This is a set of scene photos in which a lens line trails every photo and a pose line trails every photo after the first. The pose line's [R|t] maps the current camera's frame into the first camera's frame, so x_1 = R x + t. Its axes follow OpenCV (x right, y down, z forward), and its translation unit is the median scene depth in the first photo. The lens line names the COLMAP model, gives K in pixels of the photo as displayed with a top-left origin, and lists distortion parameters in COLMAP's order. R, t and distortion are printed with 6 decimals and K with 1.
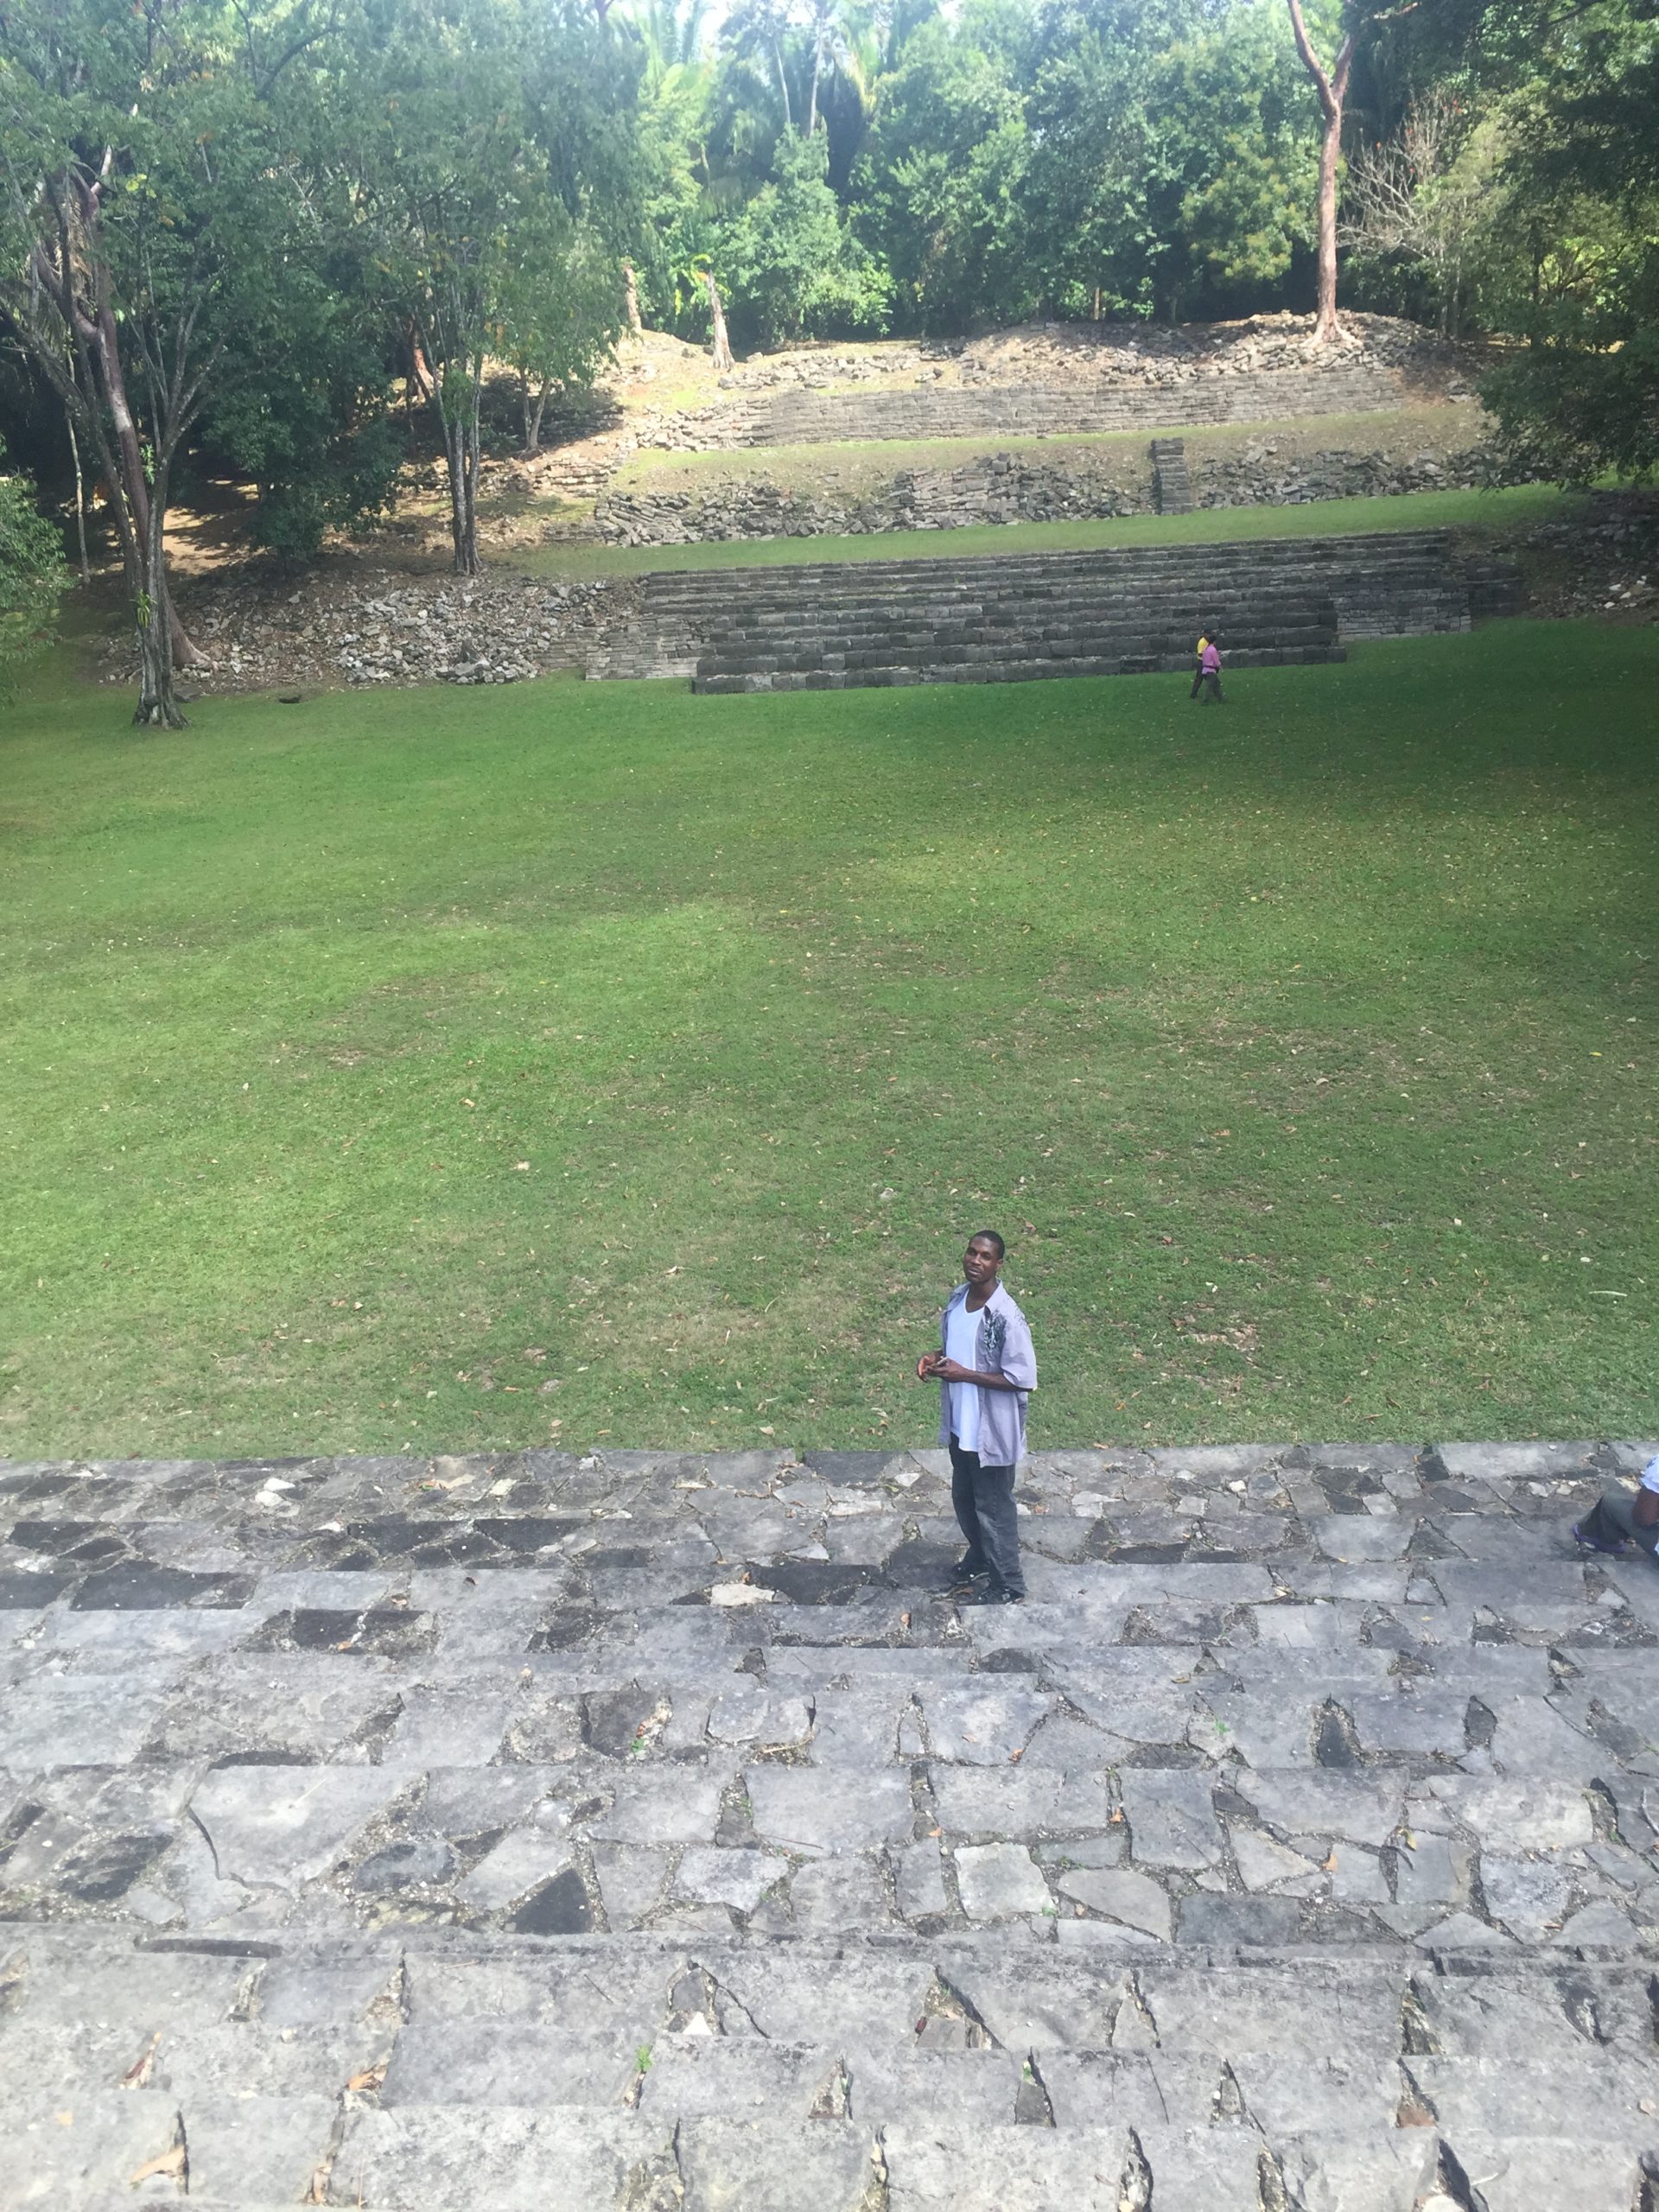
lens RADIAL K [[1889.5, 0, 813.1], [0, 1889.5, 1110.4], [0, 0, 1]] dist [0.043036, -0.055000]
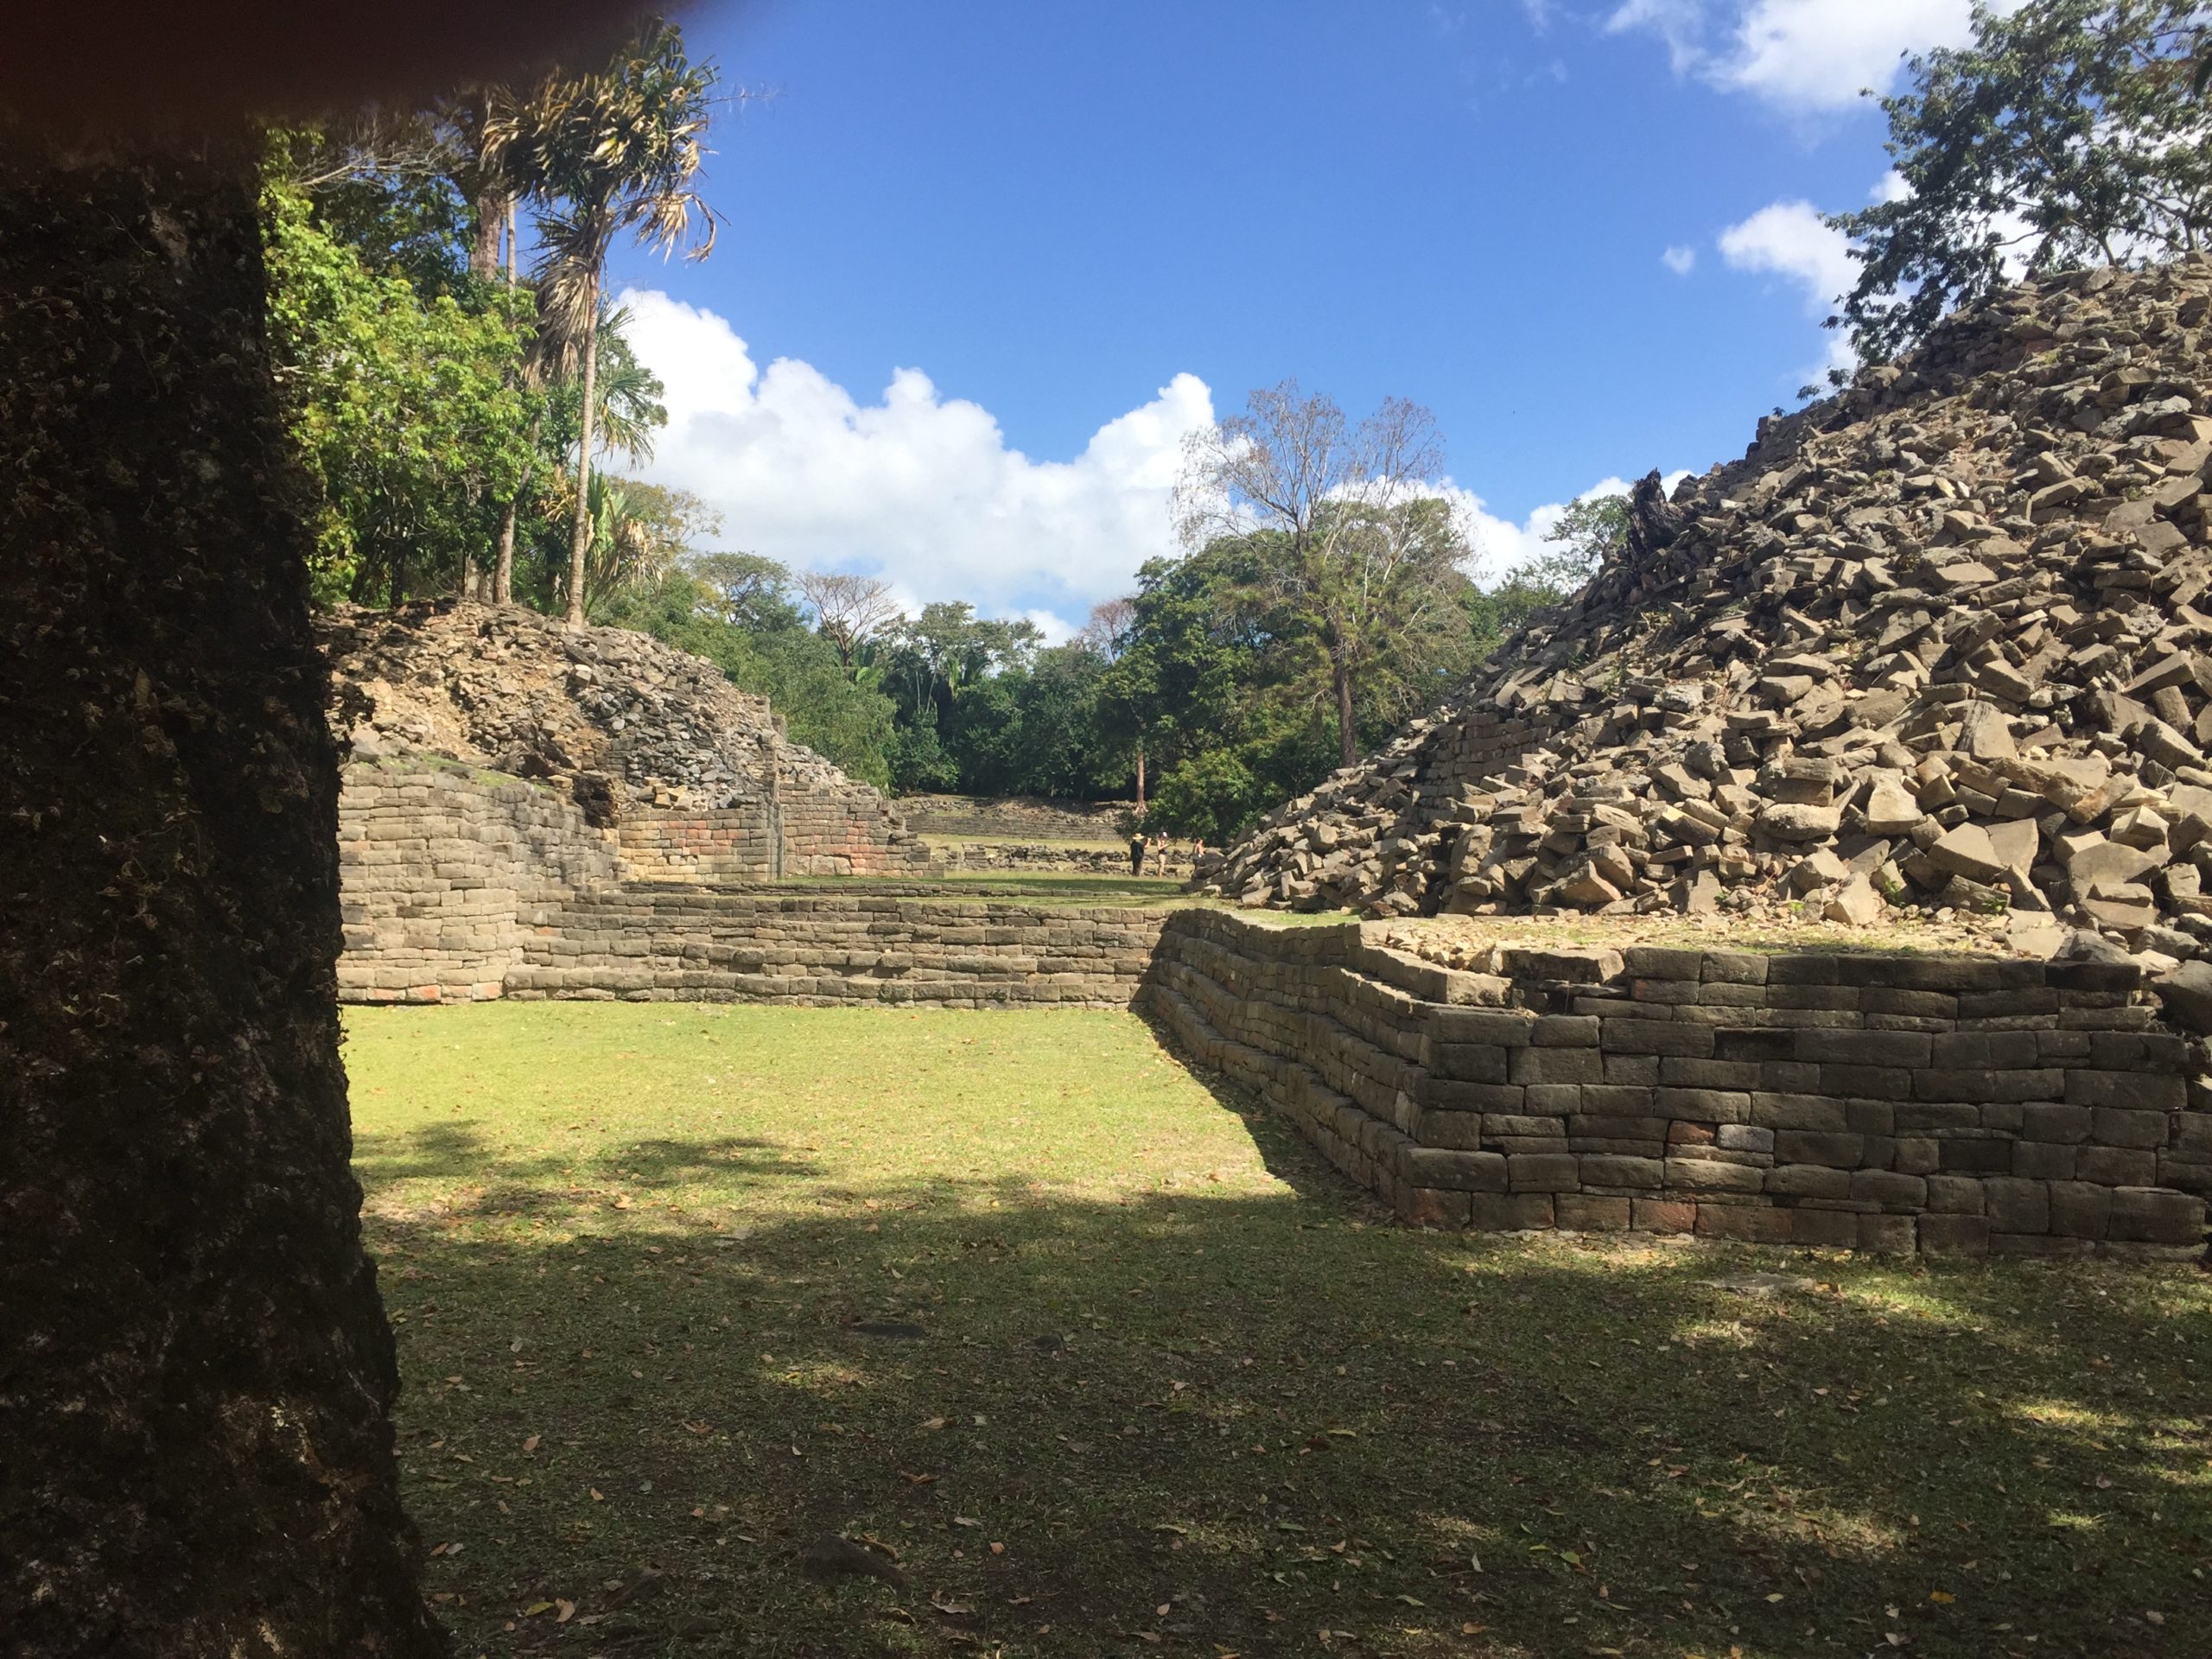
lens RADIAL K [[1889.5, 0, 1106.1], [0, 1889.5, 831.6], [0, 0, 1]] dist [0.043036, -0.055000]
pose [[0.986723, 0.083641, 0.139217, -0.121087], [-0.028785, 0.933686, -0.356935, 0.531813], [-0.159839, 0.348189, 0.923697, -1.343927]]
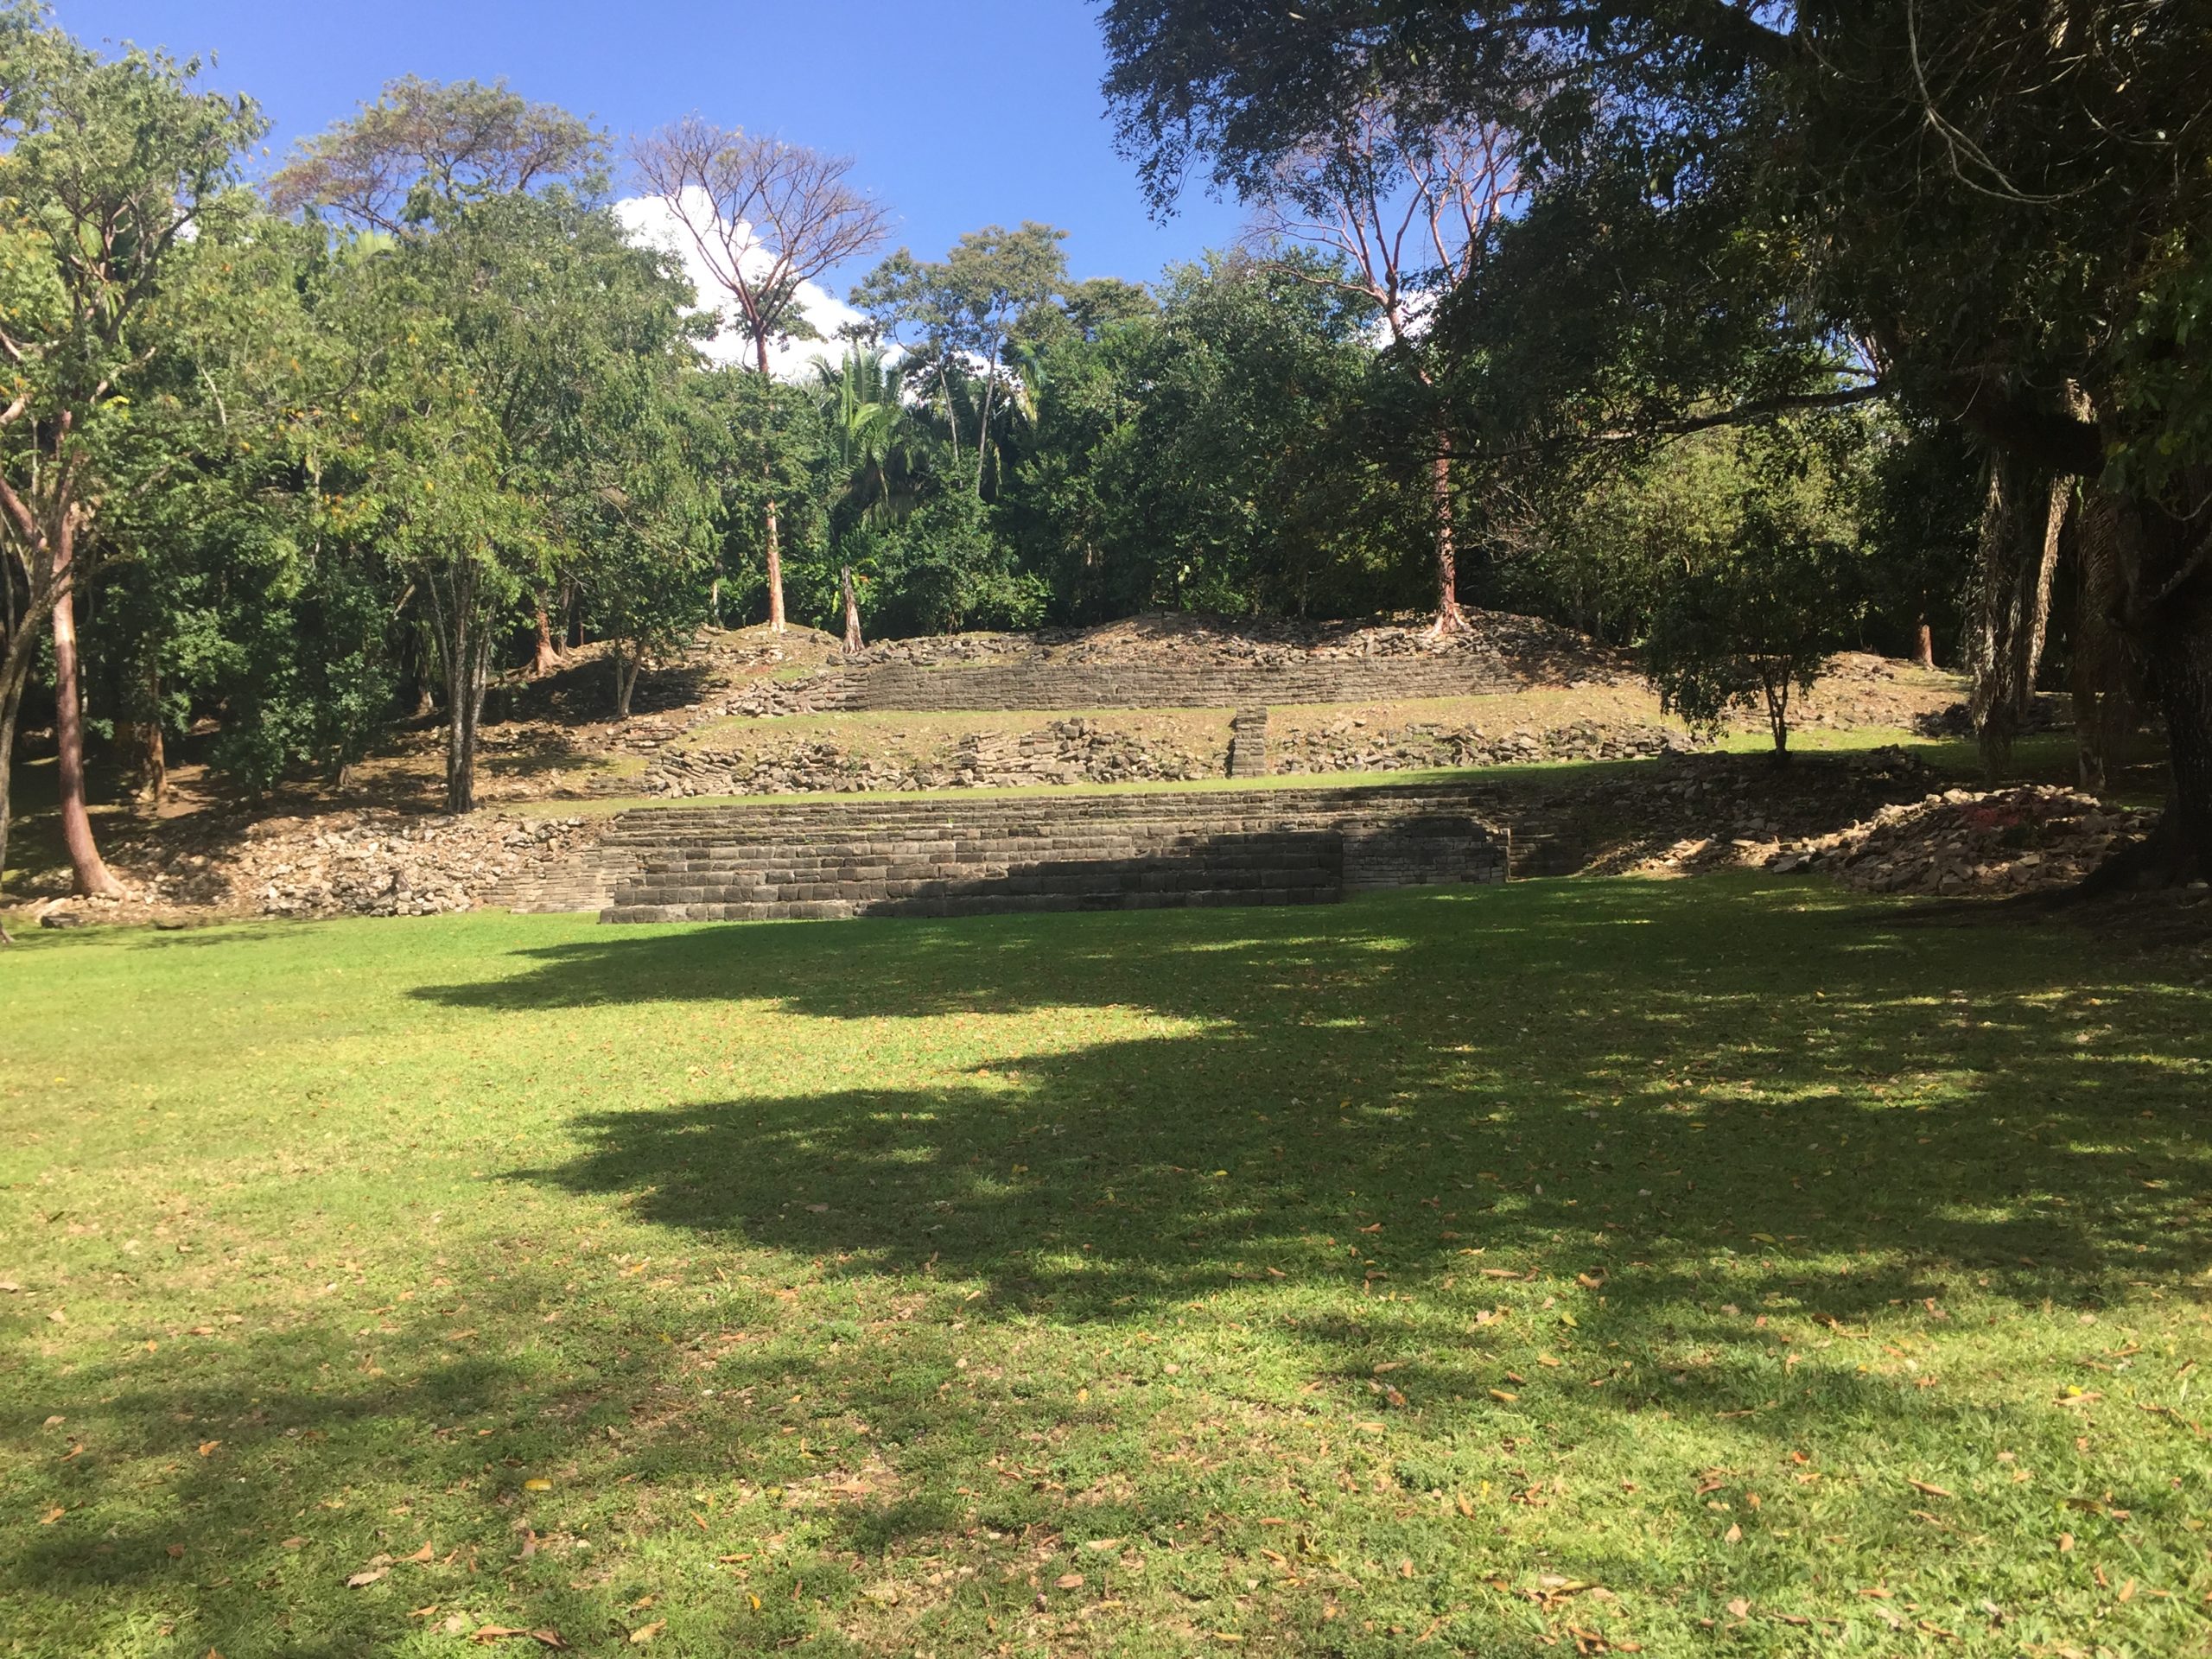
lens RADIAL K [[1889.5, 0, 1106.5], [0, 1889.5, 834.9], [0, 0, 1]] dist [0.043036, -0.055000]
pose [[0.998983, 0.029522, -0.034072, 0.145480], [-0.038886, 0.946655, -0.319893, 0.005398], [0.022811, 0.320893, 0.946841, 0.134752]]
